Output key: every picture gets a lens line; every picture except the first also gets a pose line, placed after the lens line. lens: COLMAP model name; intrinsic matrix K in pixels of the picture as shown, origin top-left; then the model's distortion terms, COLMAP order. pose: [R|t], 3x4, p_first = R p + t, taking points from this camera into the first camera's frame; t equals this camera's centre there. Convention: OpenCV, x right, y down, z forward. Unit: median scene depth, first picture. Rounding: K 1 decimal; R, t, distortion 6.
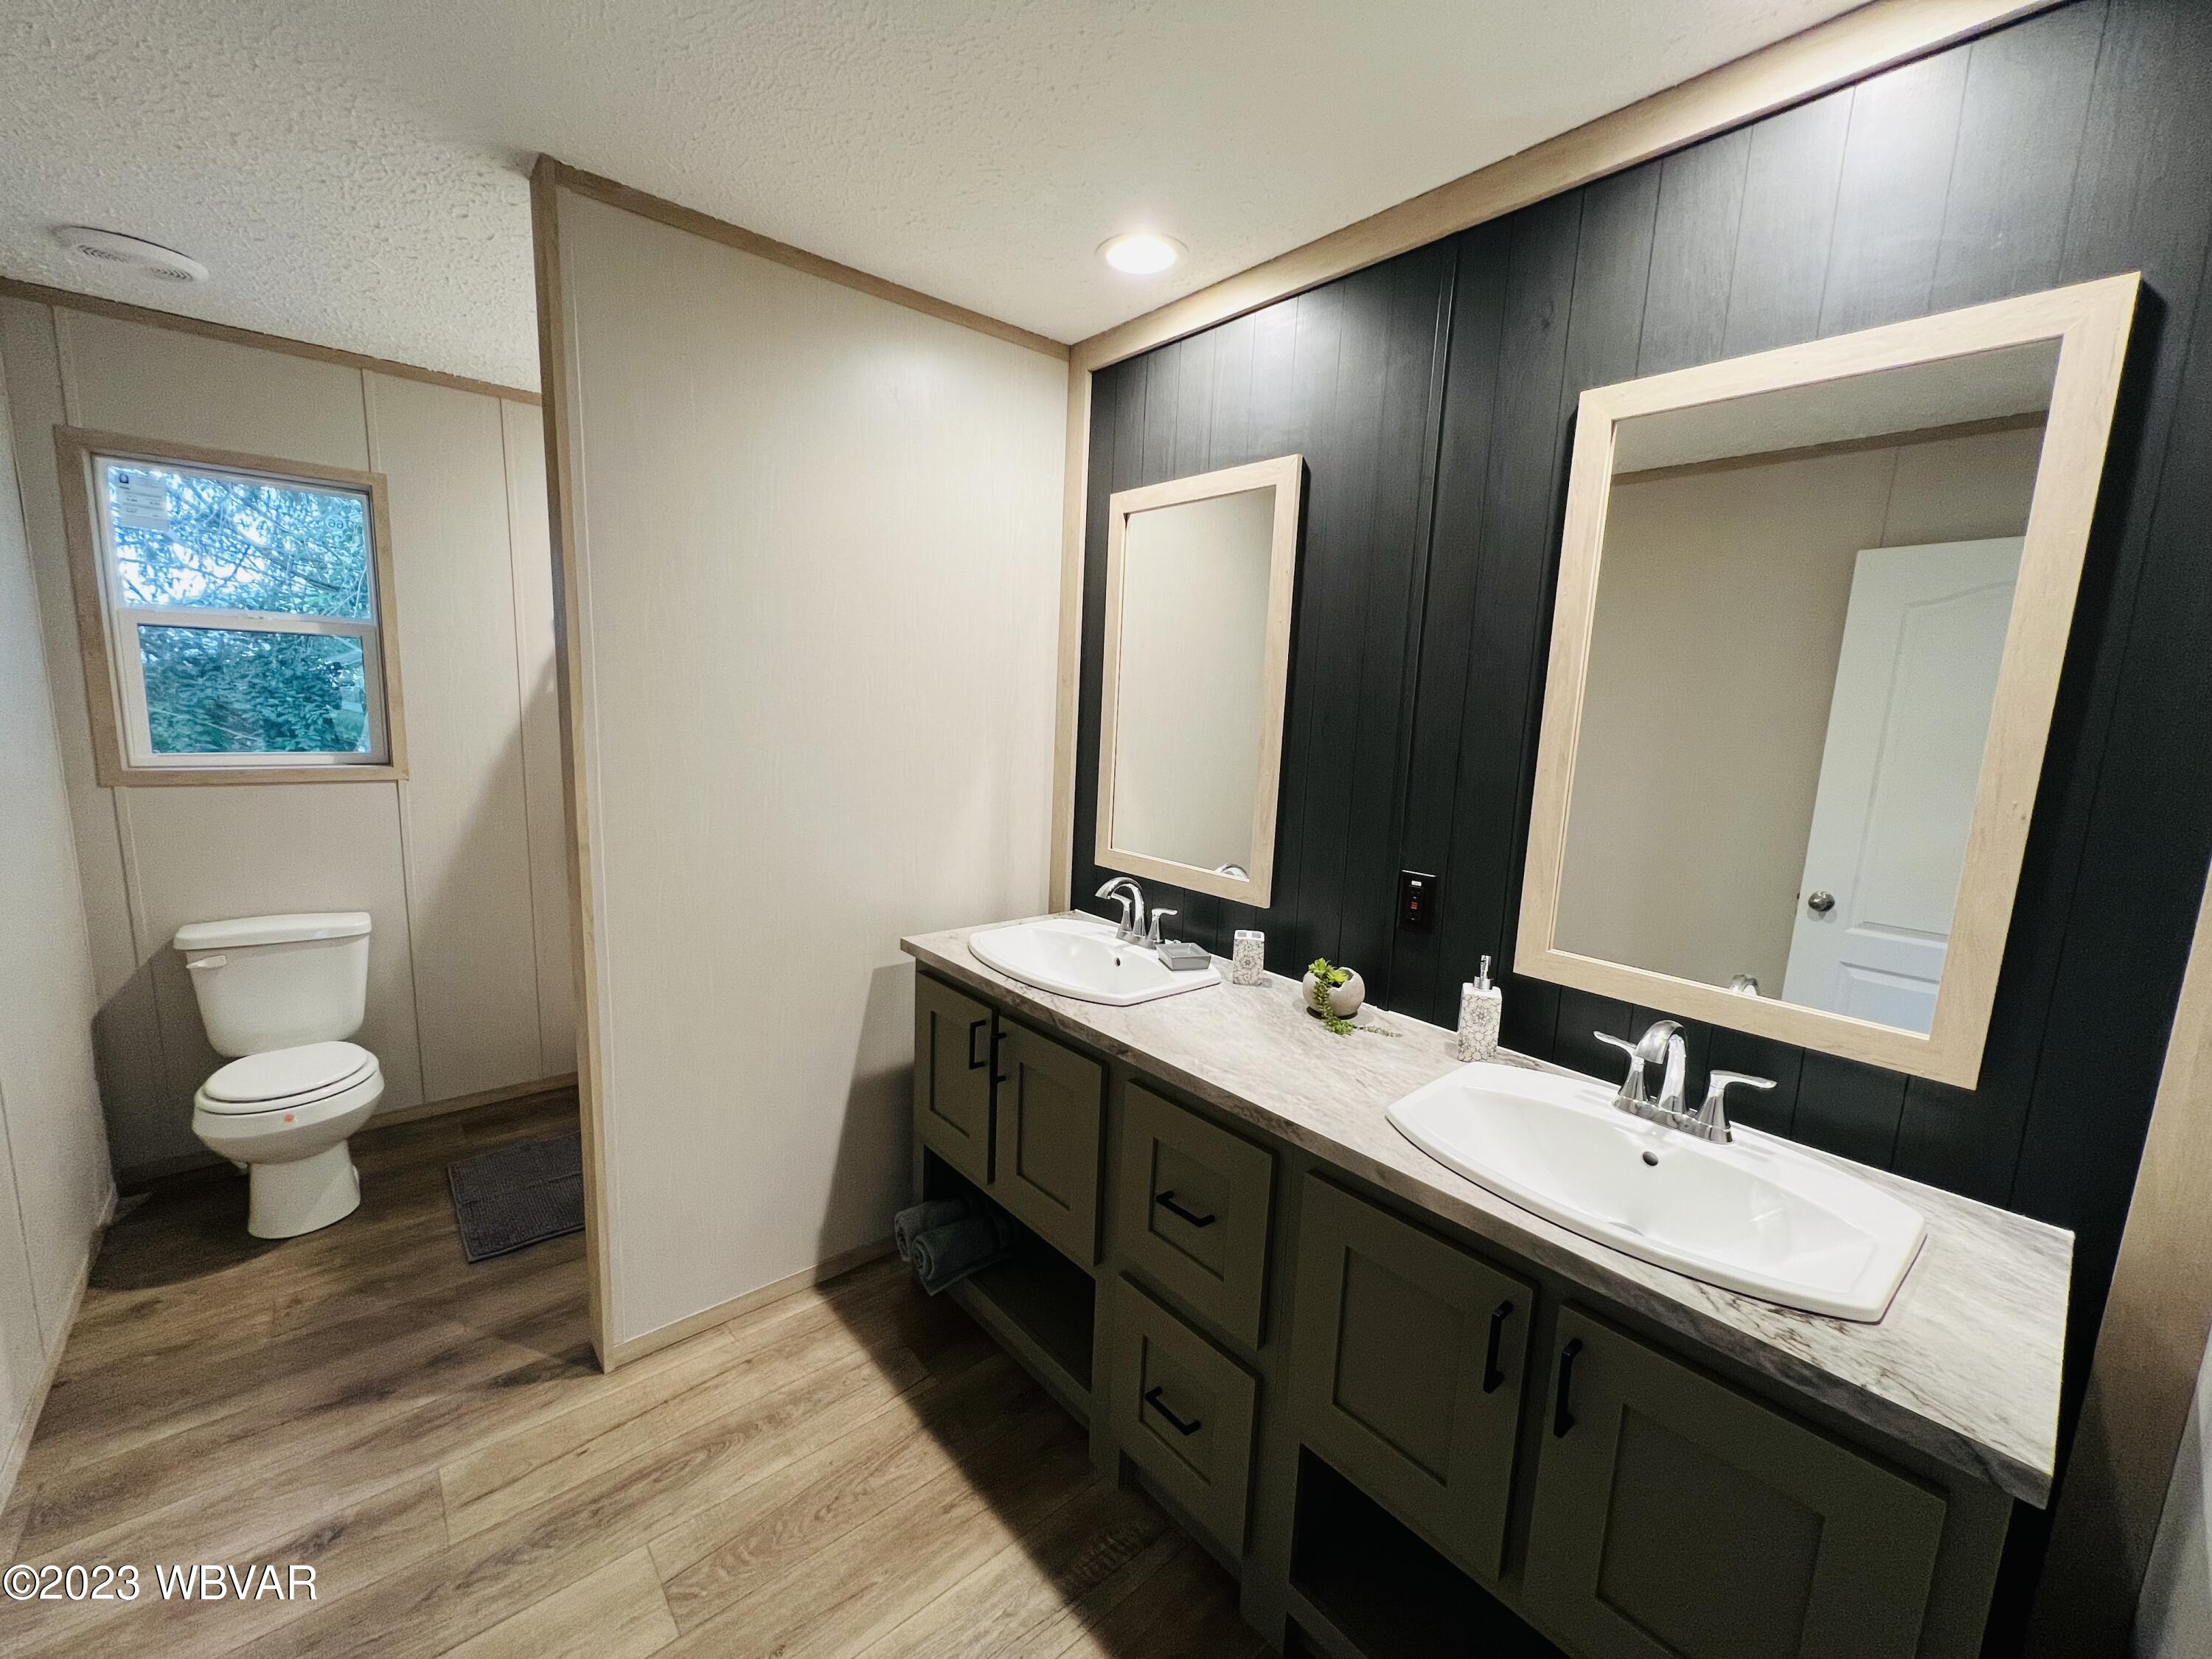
lens RADIAL K [[880.3, 0, 1109.4], [0, 880.3, 833.1], [0, 0, 1]] dist [0.000425, -0.002389]
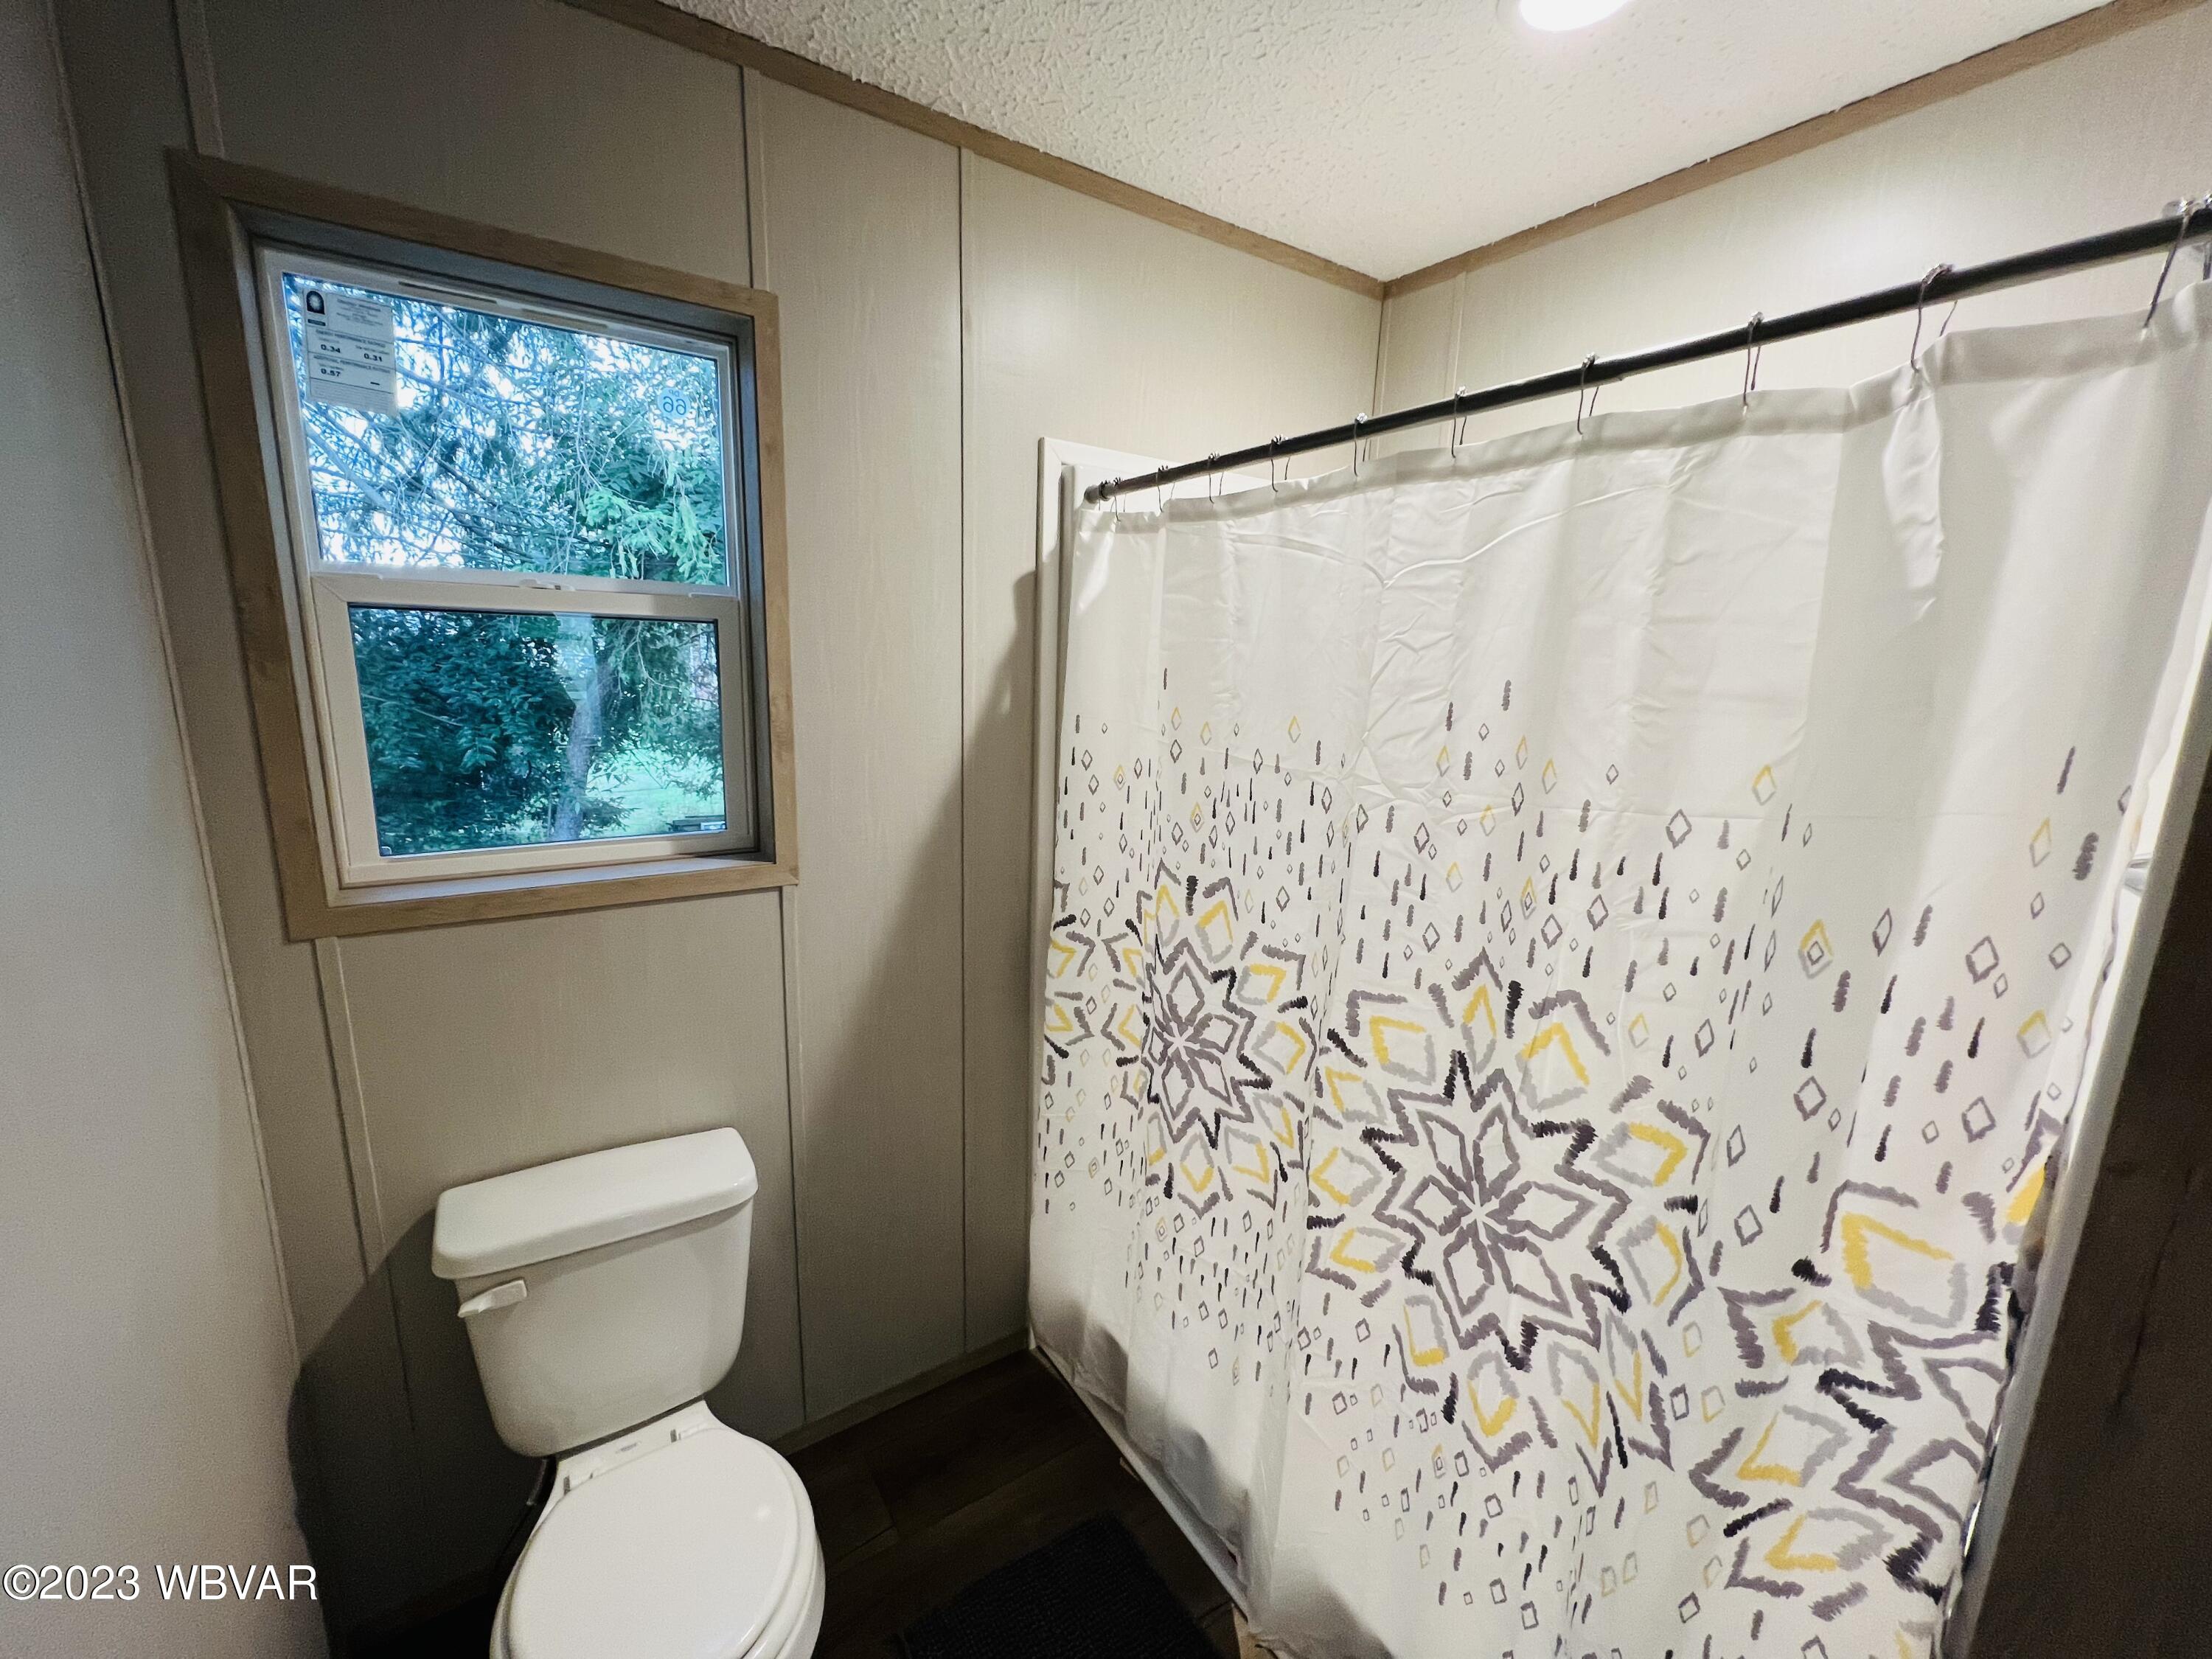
lens RADIAL K [[886.7, 0, 1102.3], [0, 886.7, 828.2], [0, 0, 1]] dist [-0.001582, -0.000091]
pose [[0.991489, 0.011615, -0.129668, -0.478963], [-0.006639, 0.999227, 0.038745, -0.103383], [0.130017, -0.037554, 0.990800, 0.429032]]
